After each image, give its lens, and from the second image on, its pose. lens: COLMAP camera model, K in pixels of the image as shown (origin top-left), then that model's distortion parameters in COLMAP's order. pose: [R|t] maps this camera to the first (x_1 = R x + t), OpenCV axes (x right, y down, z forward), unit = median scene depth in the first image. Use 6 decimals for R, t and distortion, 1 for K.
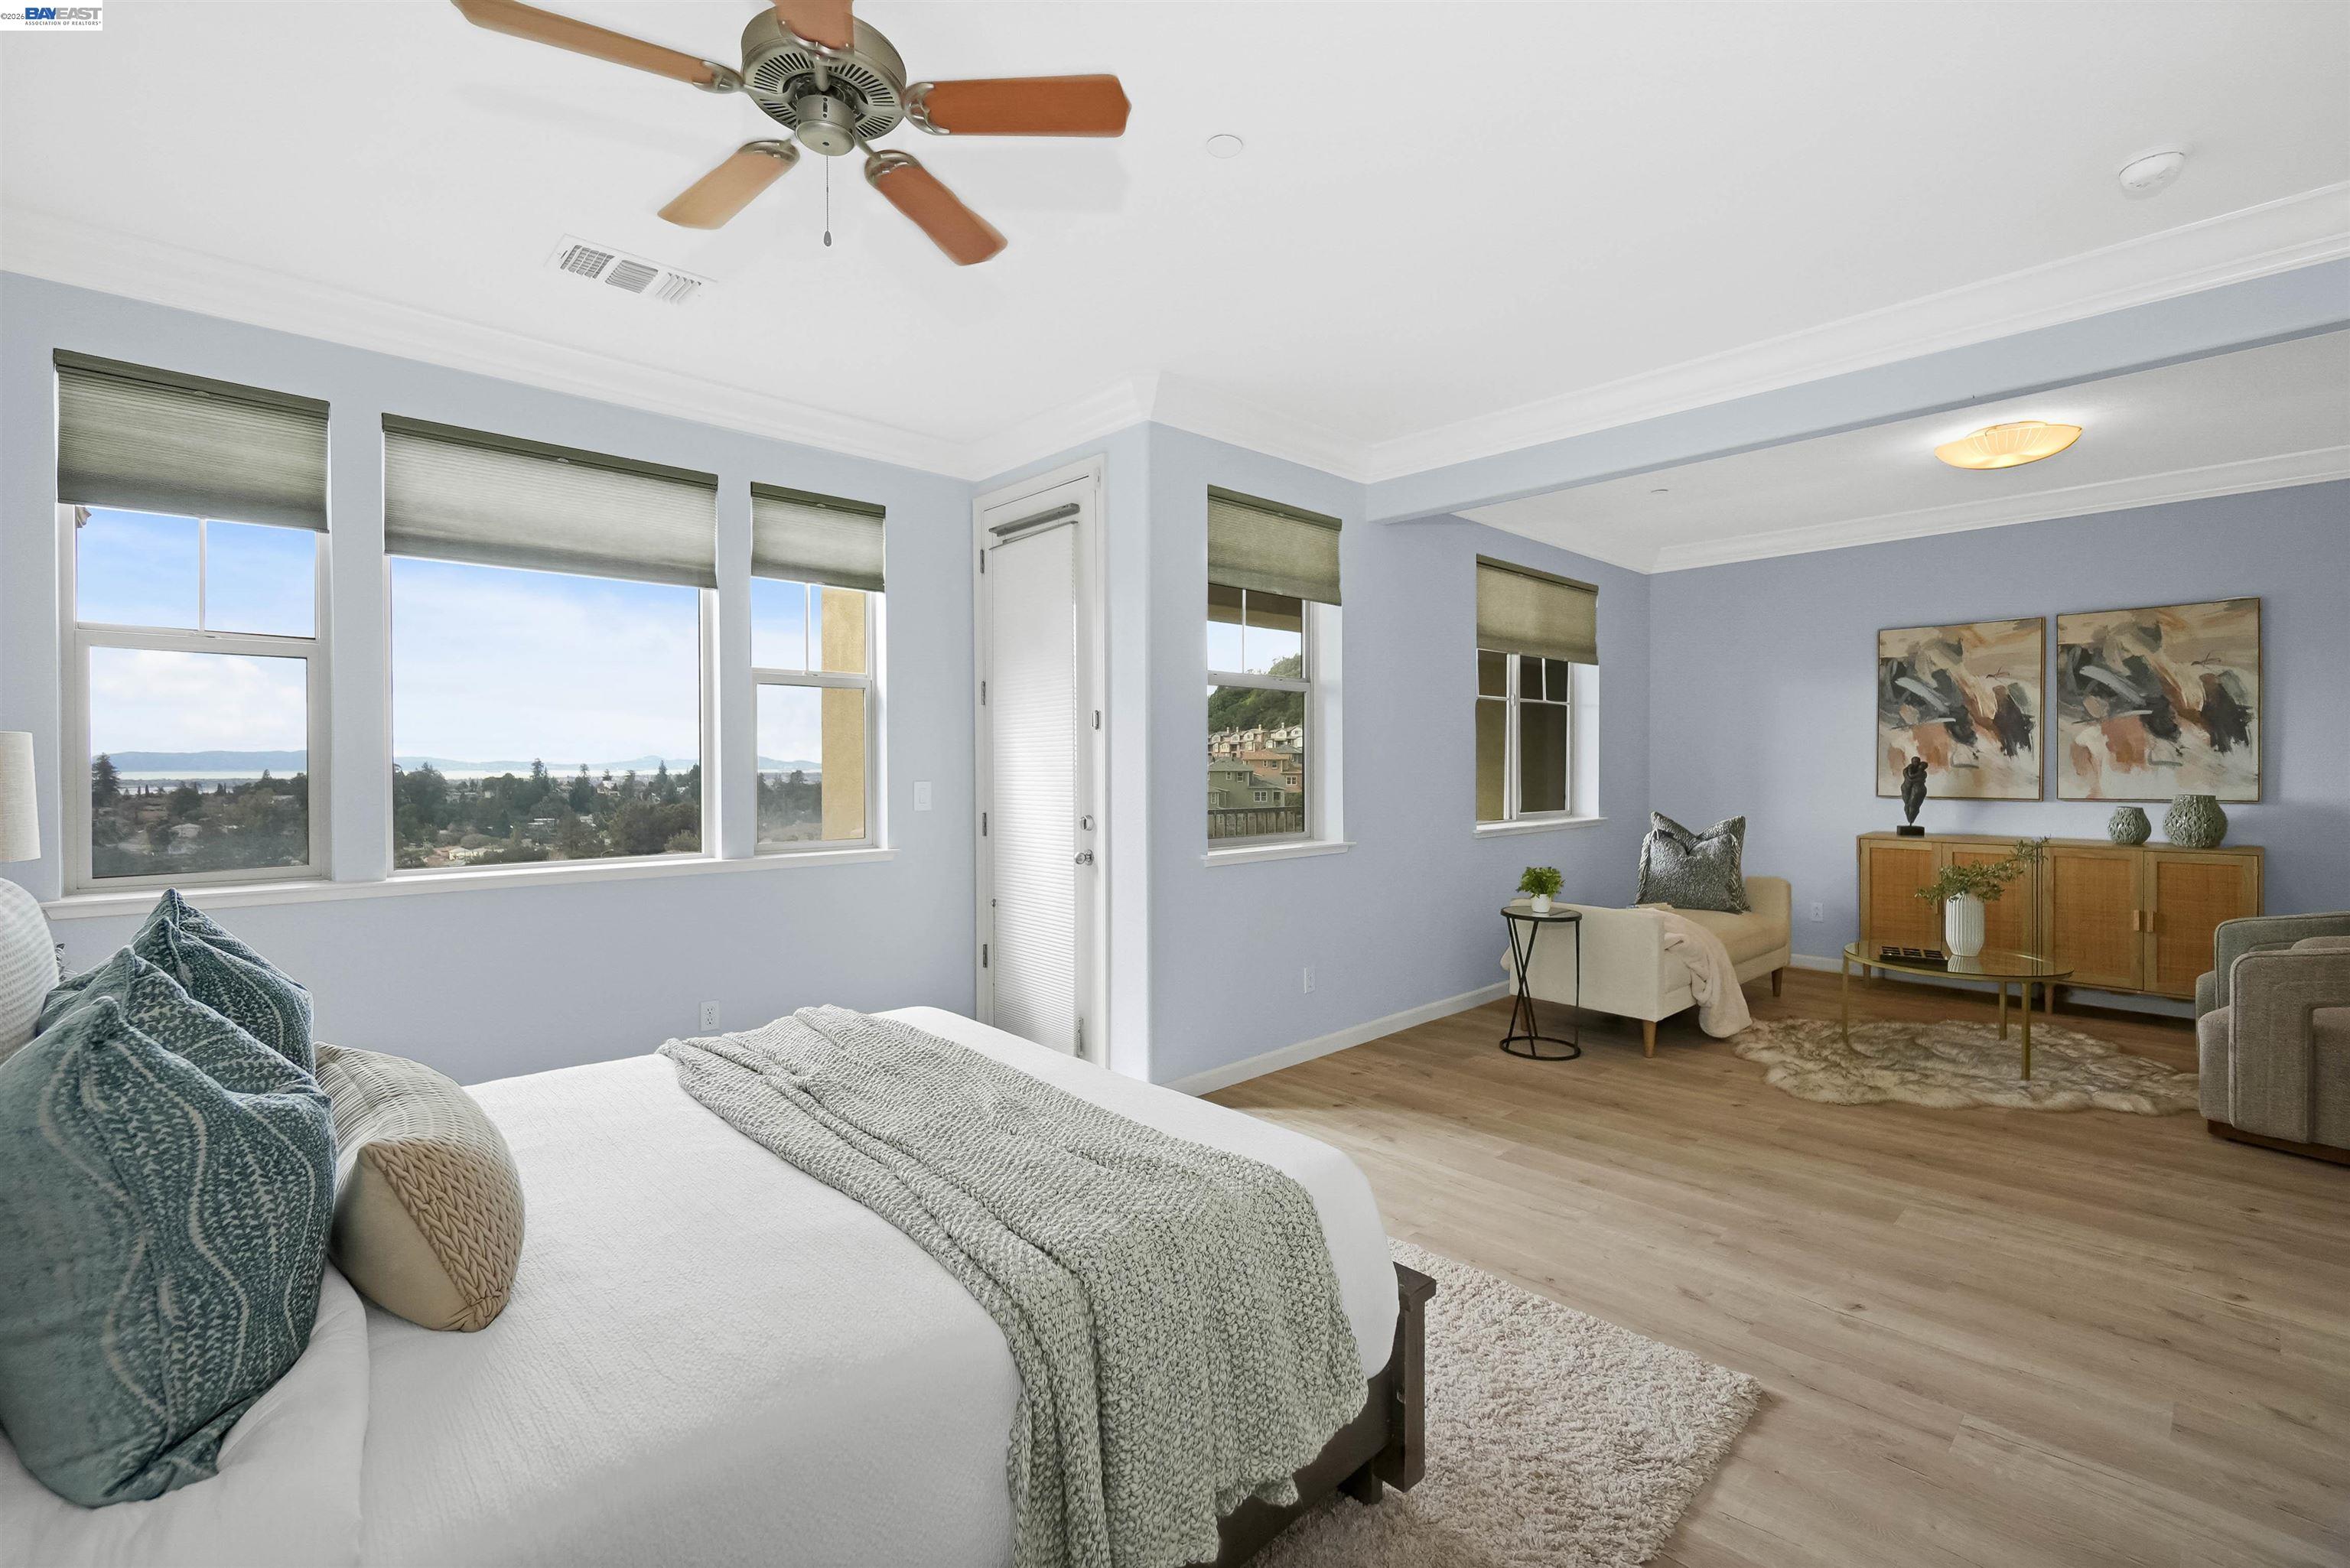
lens RADIAL K [[1020.3, 0, 1171.3], [0, 1020.3, 768.5], [0, 0, 1]] dist [-0.009548, 0.003851]
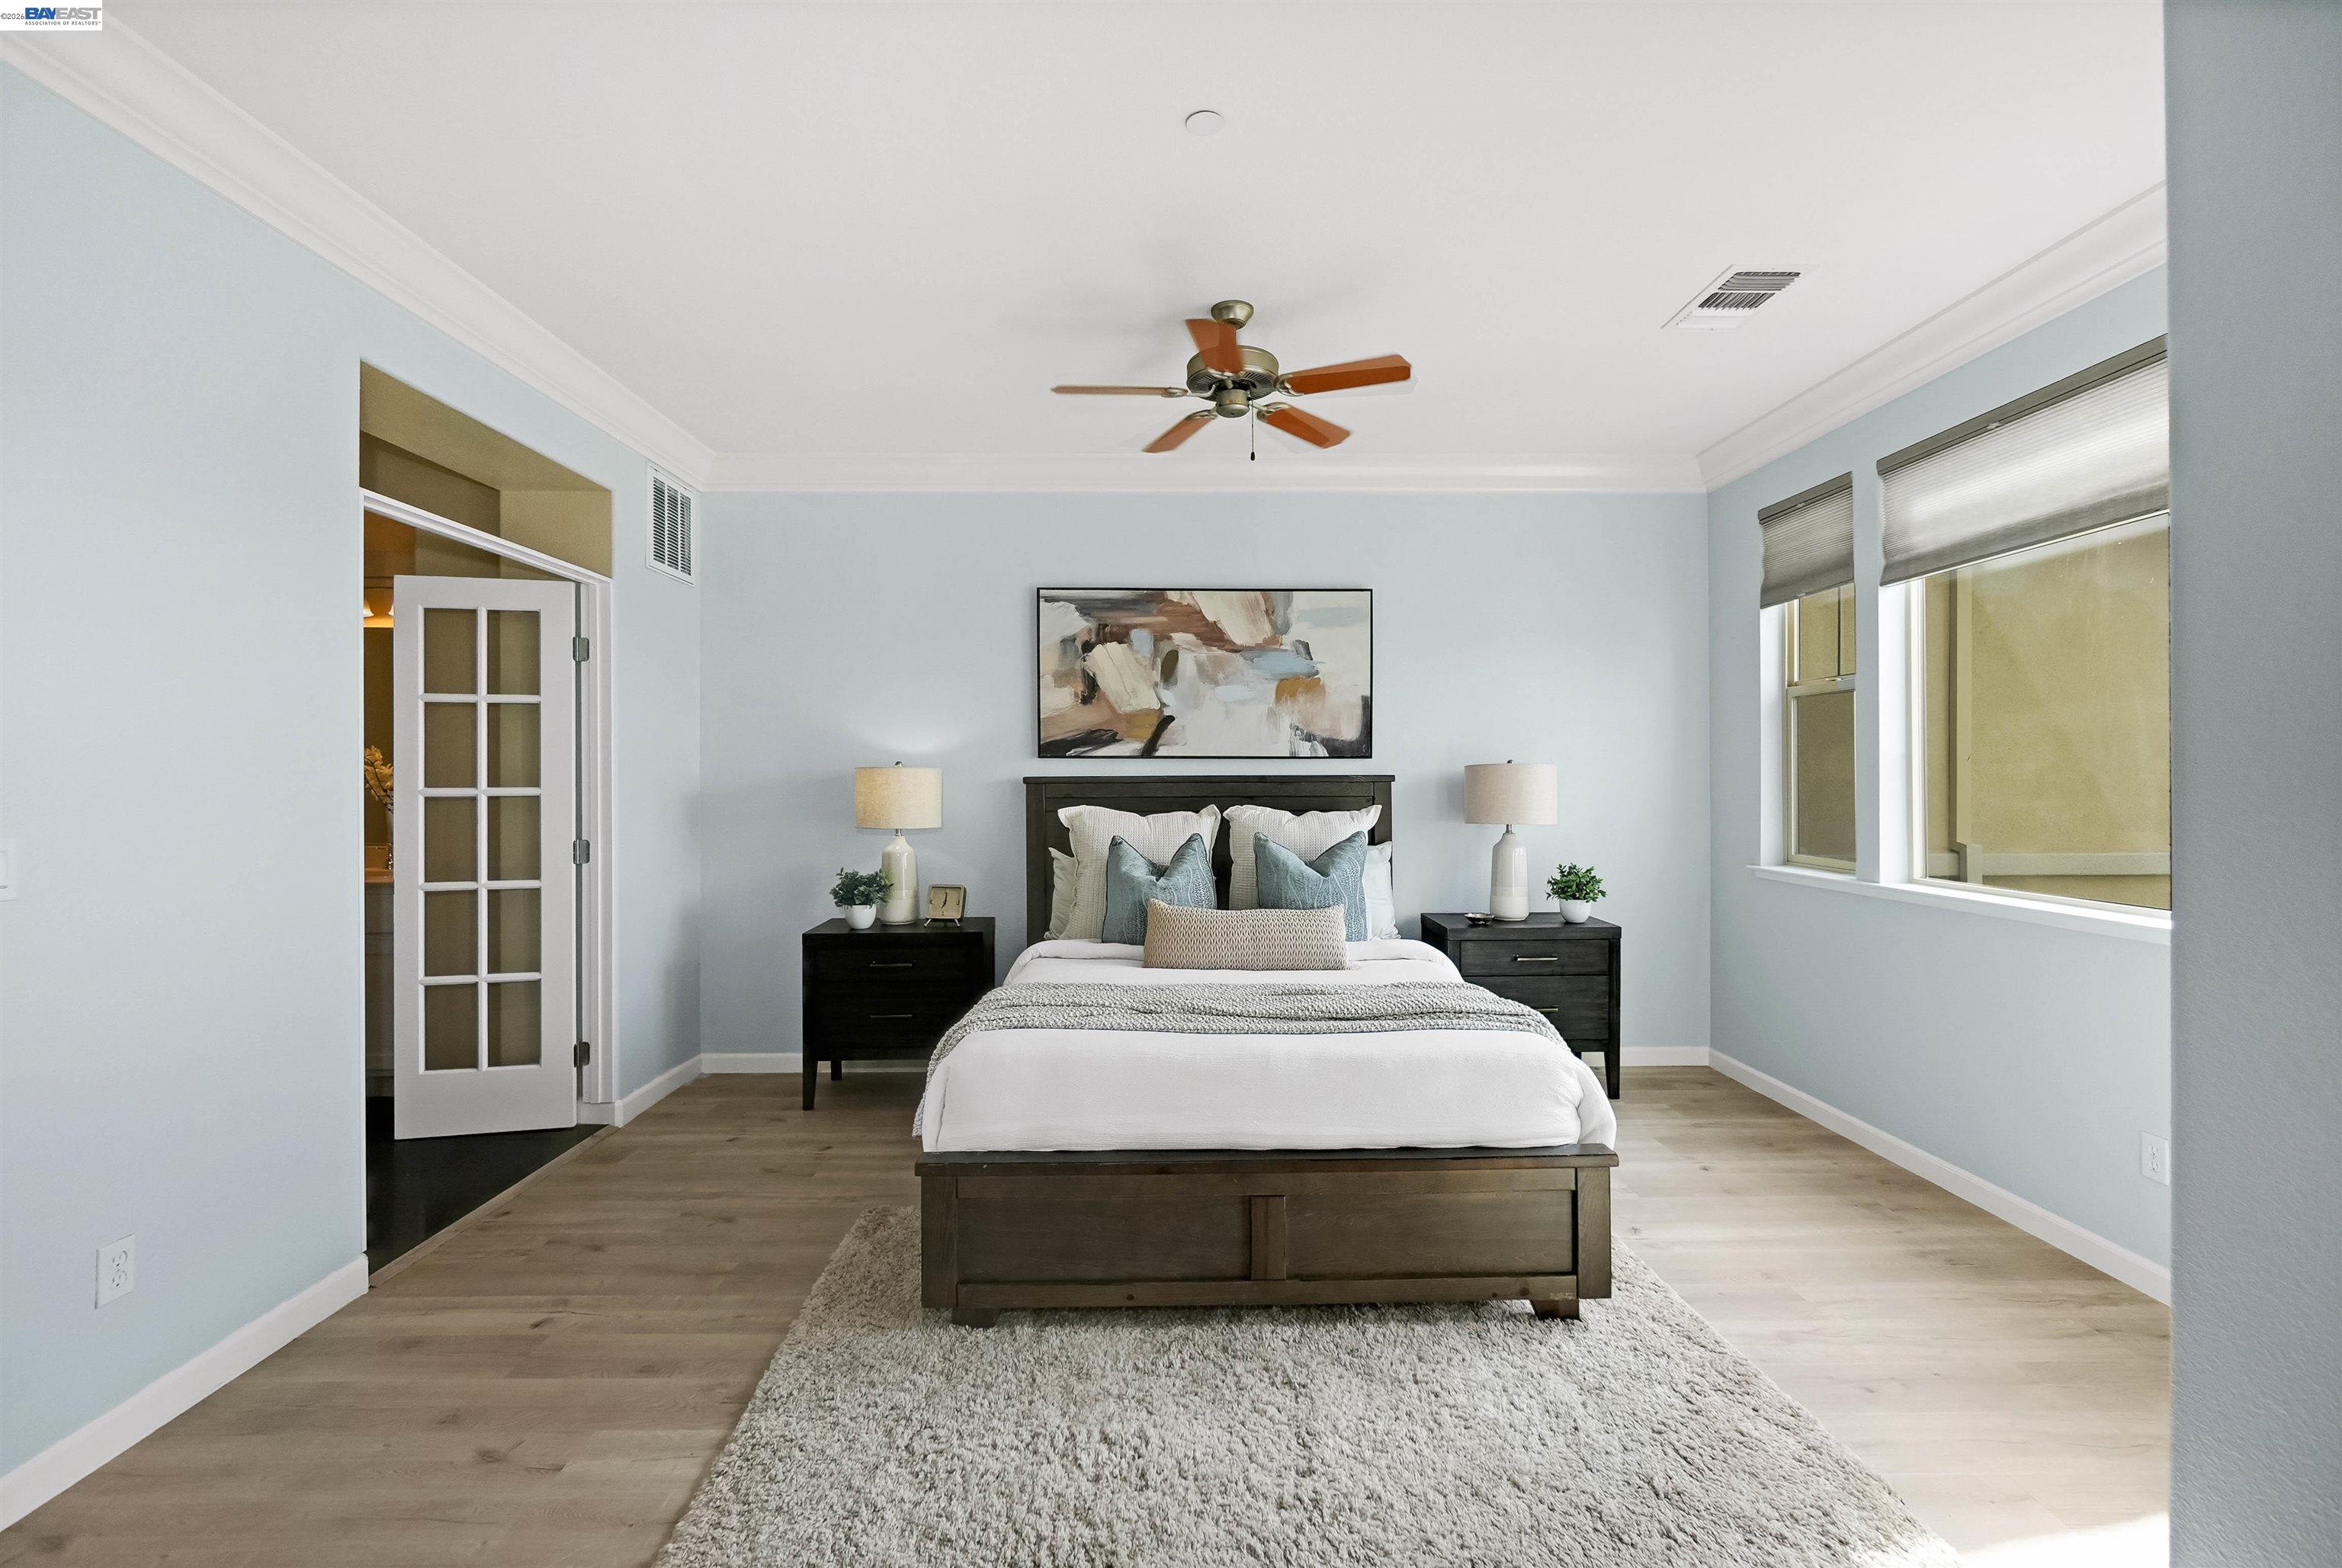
lens RADIAL K [[1016.8, 0, 1165.0], [0, 1016.8, 780.1], [0, 0, 1]] dist [-0.009548, 0.003851]
pose [[-0.673676, 0.003543, -0.739018, 0.441508], [0.000124, 0.999989, 0.004682, -0.006580], [0.739027, 0.003063, -0.673669, 0.925135]]
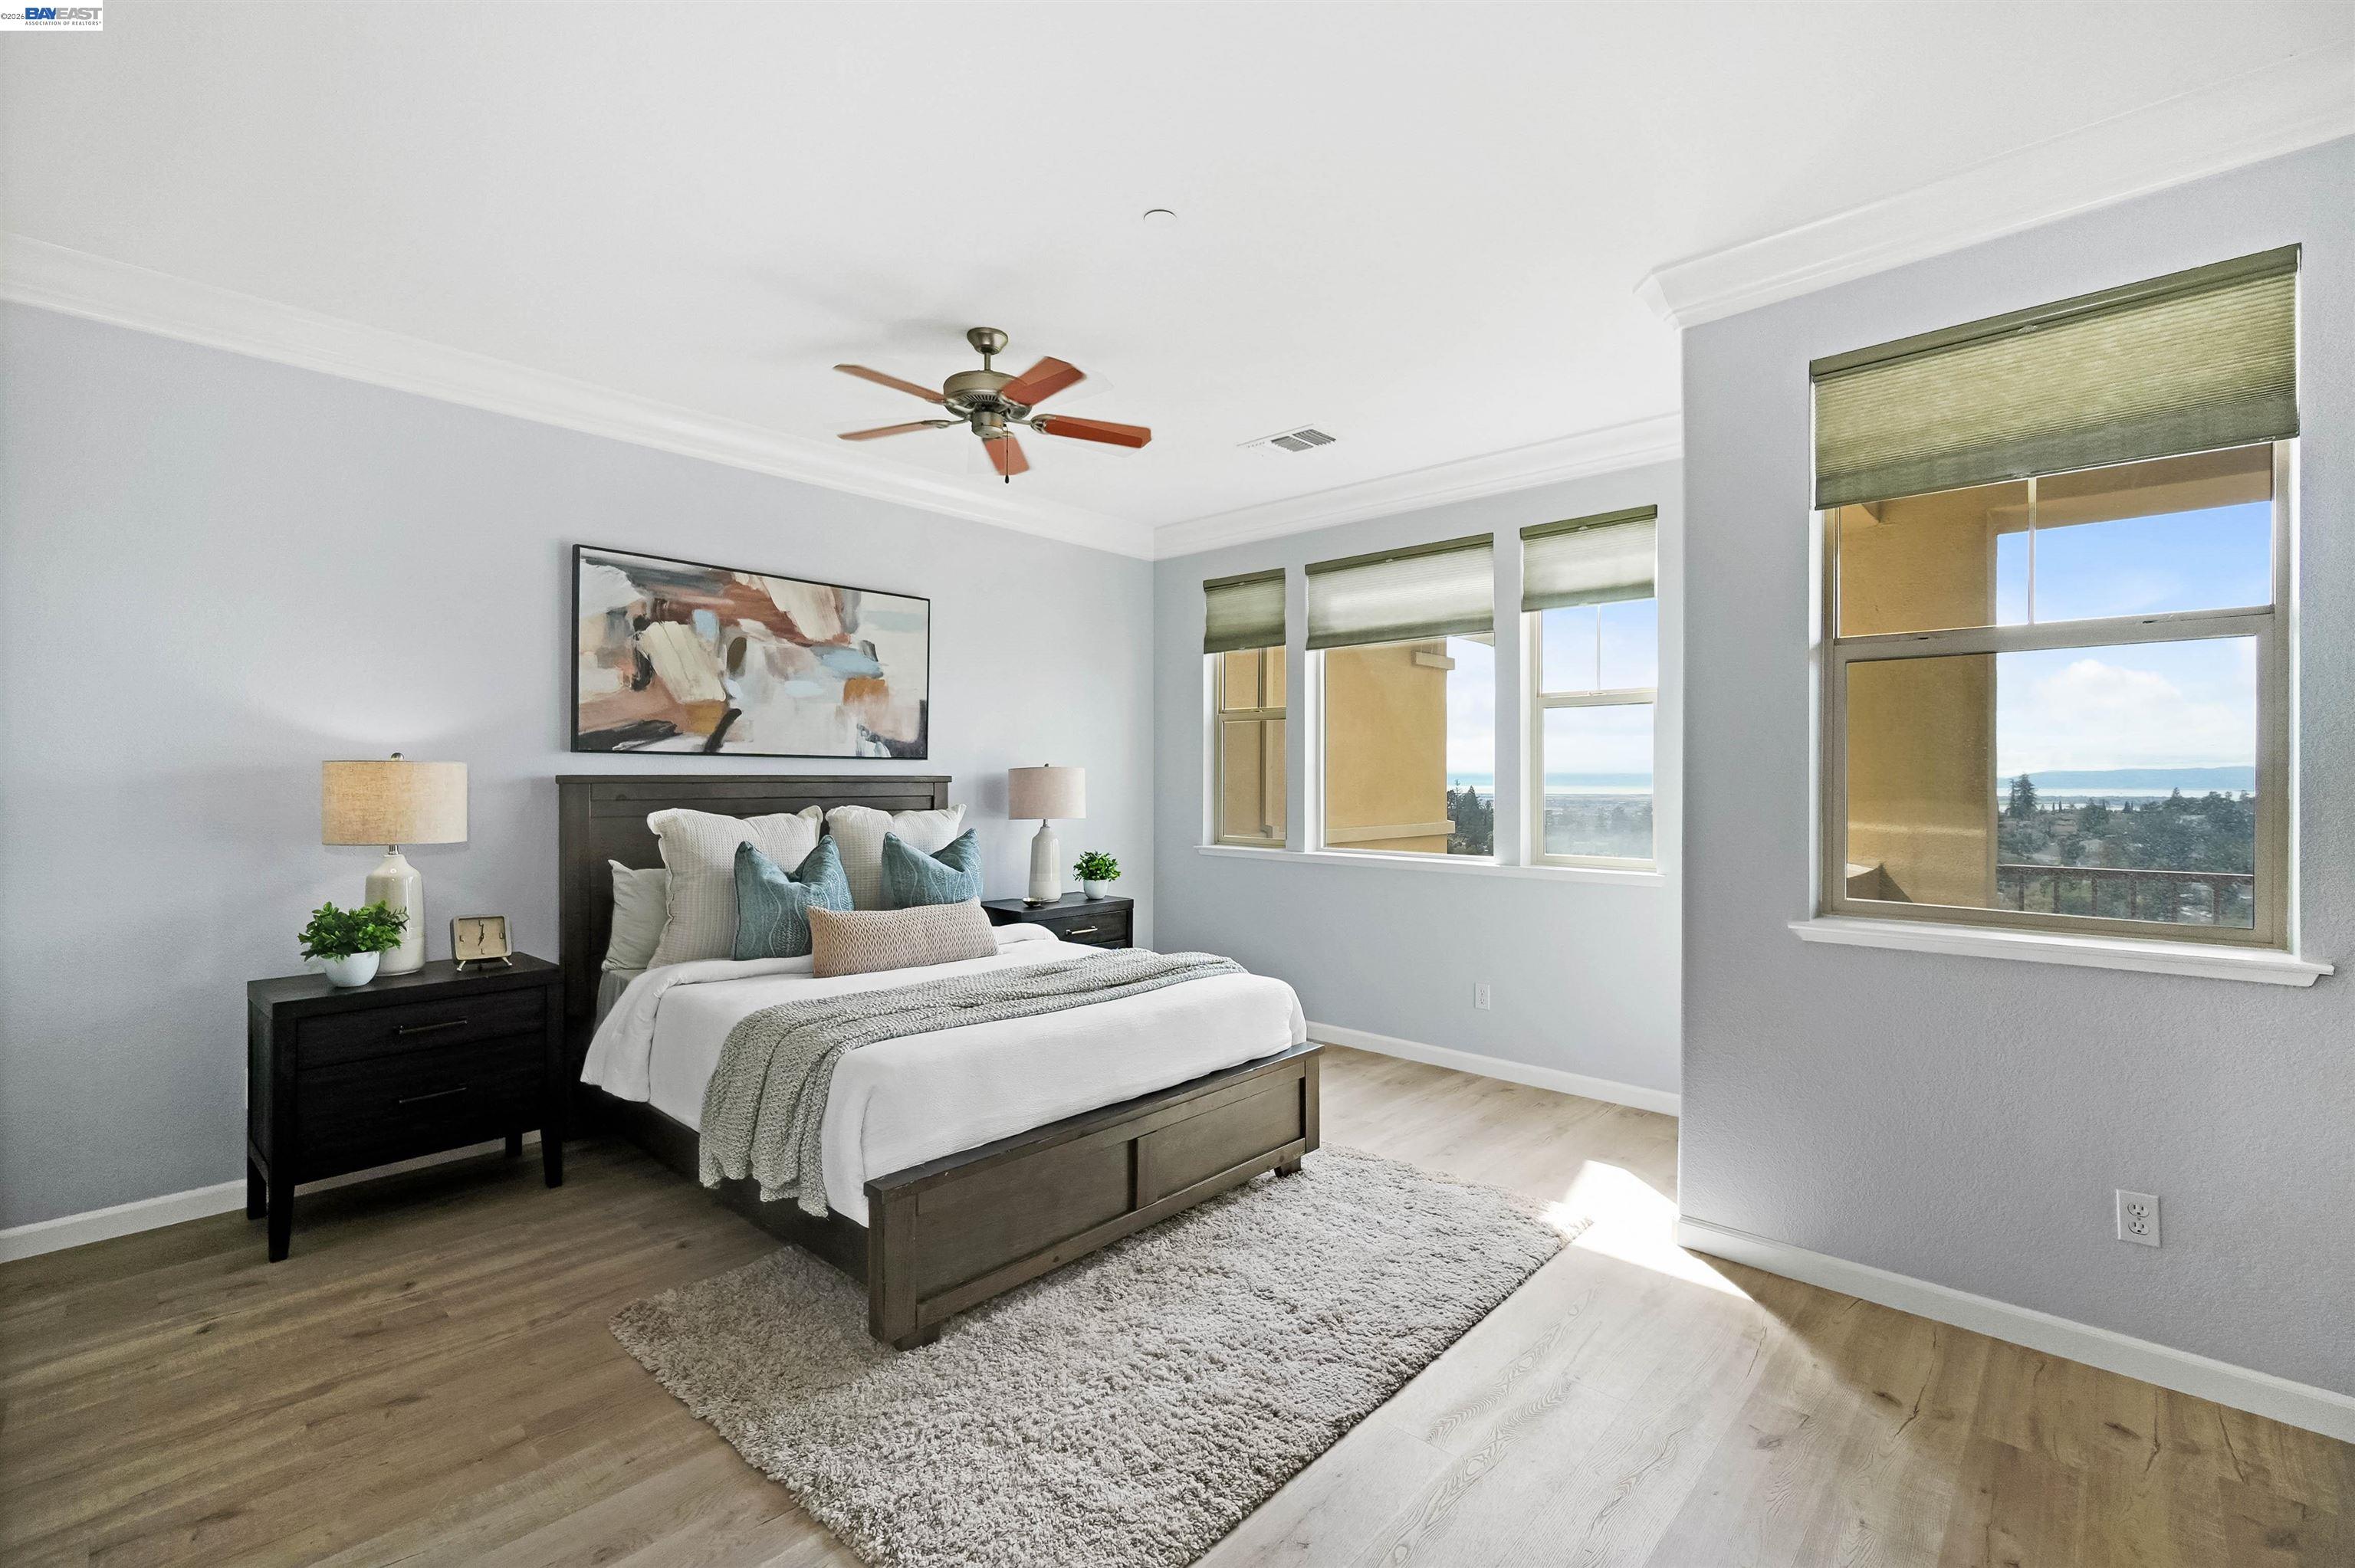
lens RADIAL K [[1022.4, 0, 1179.8], [0, 1022.4, 782.9], [0, 0, 1]] dist [-0.009548, 0.003851]
pose [[0.066931, 0.004173, -0.997749, 0.662339], [-0.007506, 0.999965, 0.003679, -0.005299], [0.997729, 0.007243, 0.066960, 0.548523]]
